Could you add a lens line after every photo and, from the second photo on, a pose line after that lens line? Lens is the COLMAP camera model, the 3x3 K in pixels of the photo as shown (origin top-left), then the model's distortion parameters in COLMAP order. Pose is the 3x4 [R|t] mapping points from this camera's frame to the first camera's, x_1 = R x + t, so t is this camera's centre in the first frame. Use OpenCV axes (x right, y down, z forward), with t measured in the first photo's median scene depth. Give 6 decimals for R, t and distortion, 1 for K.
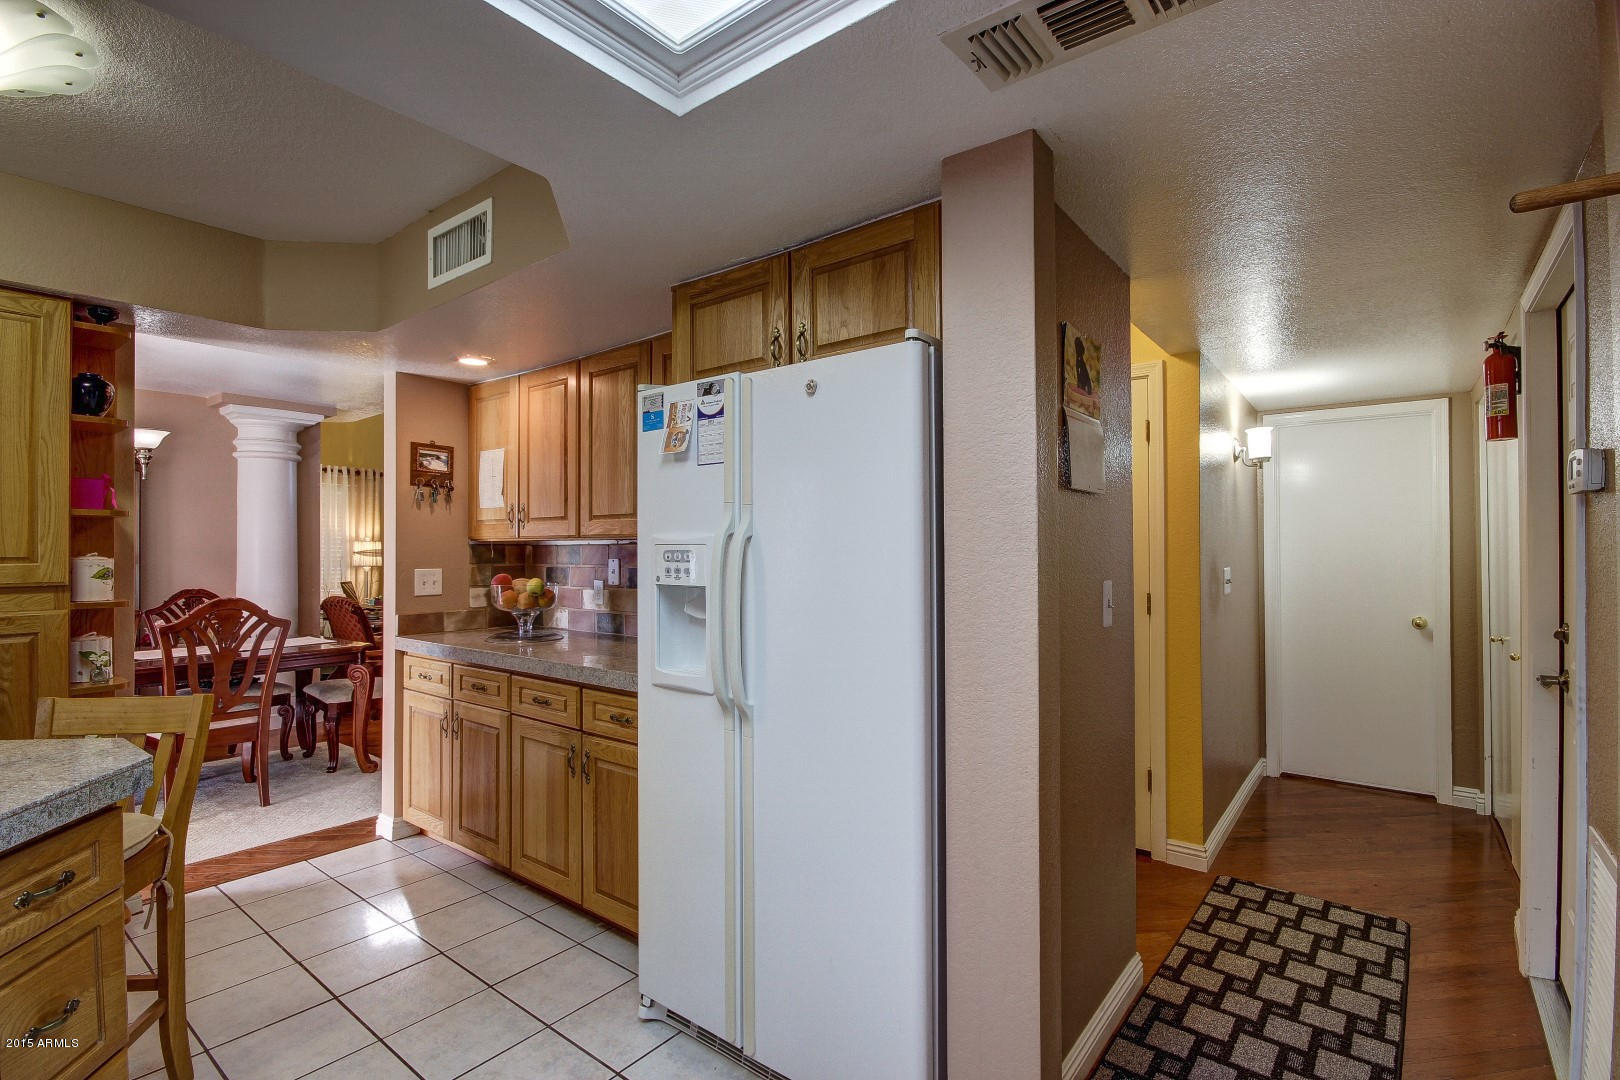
lens RADIAL K [[749.3, 0, 849.5], [0, 749.3, 534.8], [0, 0, 1]] dist [-0.001326, -0.003736]
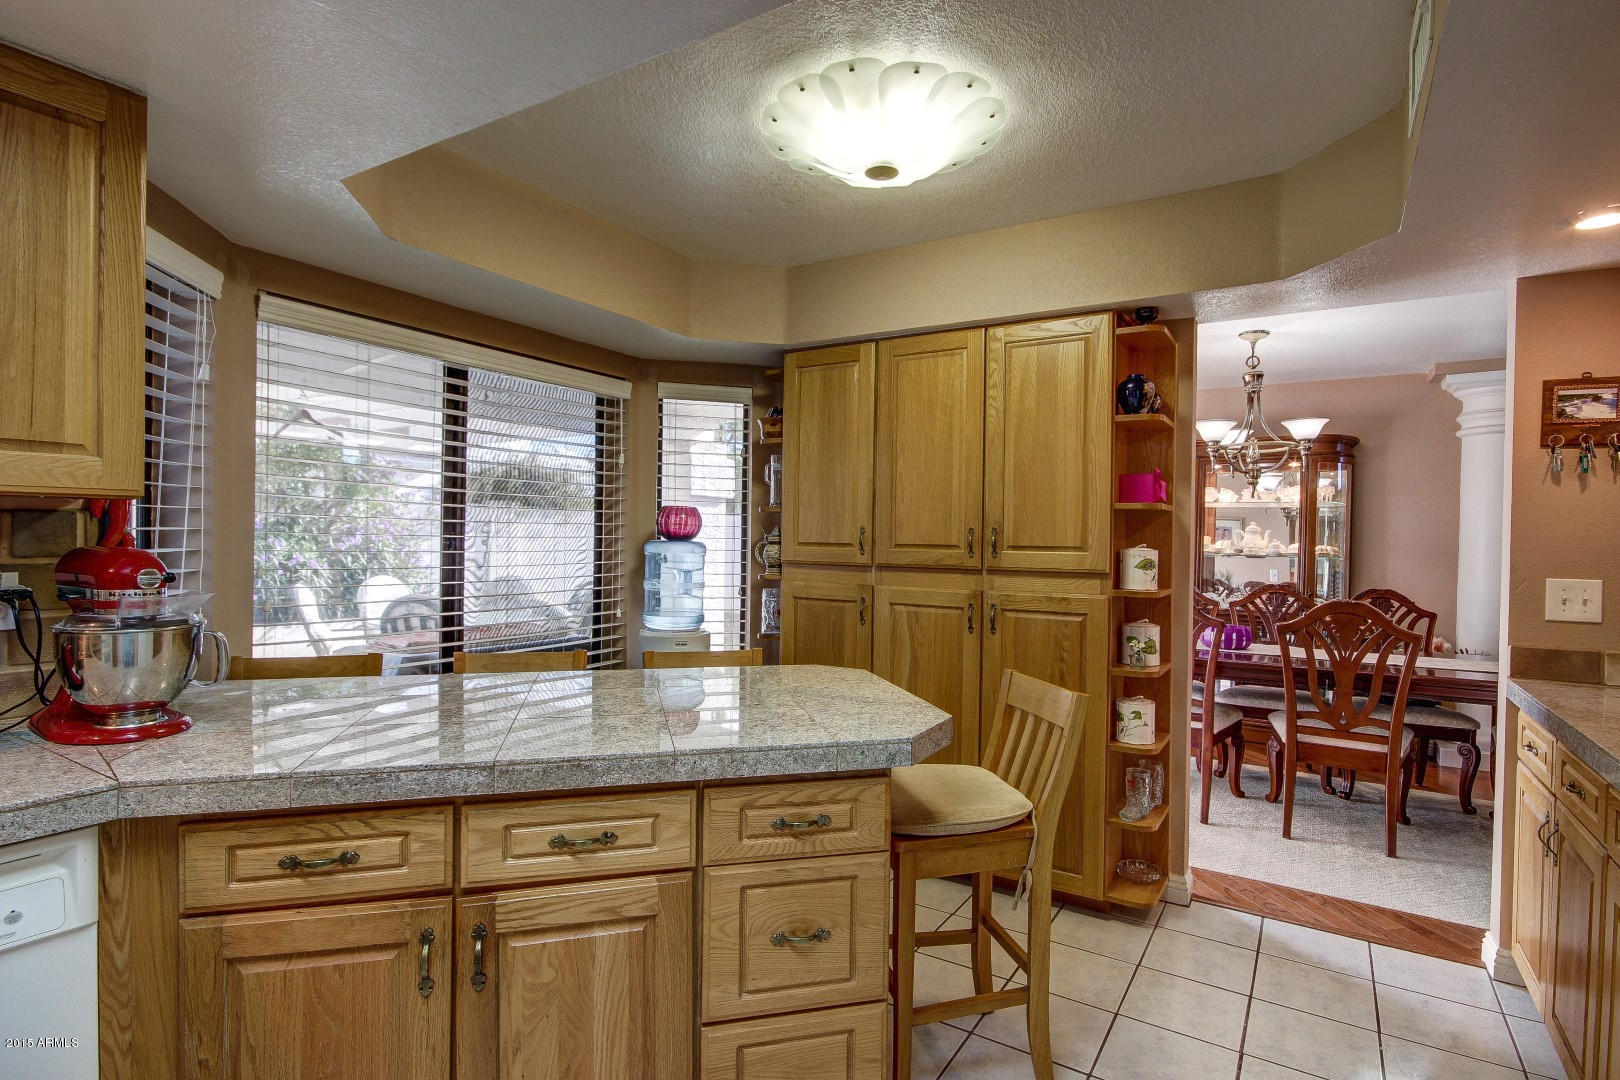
lens RADIAL K [[811.9, 0, 795.6], [0, 811.9, 538.9], [0, 0, 1]] dist [0.002230, 0.001805]
pose [[0.072921, 0.006072, -0.997319, 0.080269], [0.003072, 0.999975, 0.006313, 0.006696], [0.997333, -0.003524, 0.072901, 0.354837]]
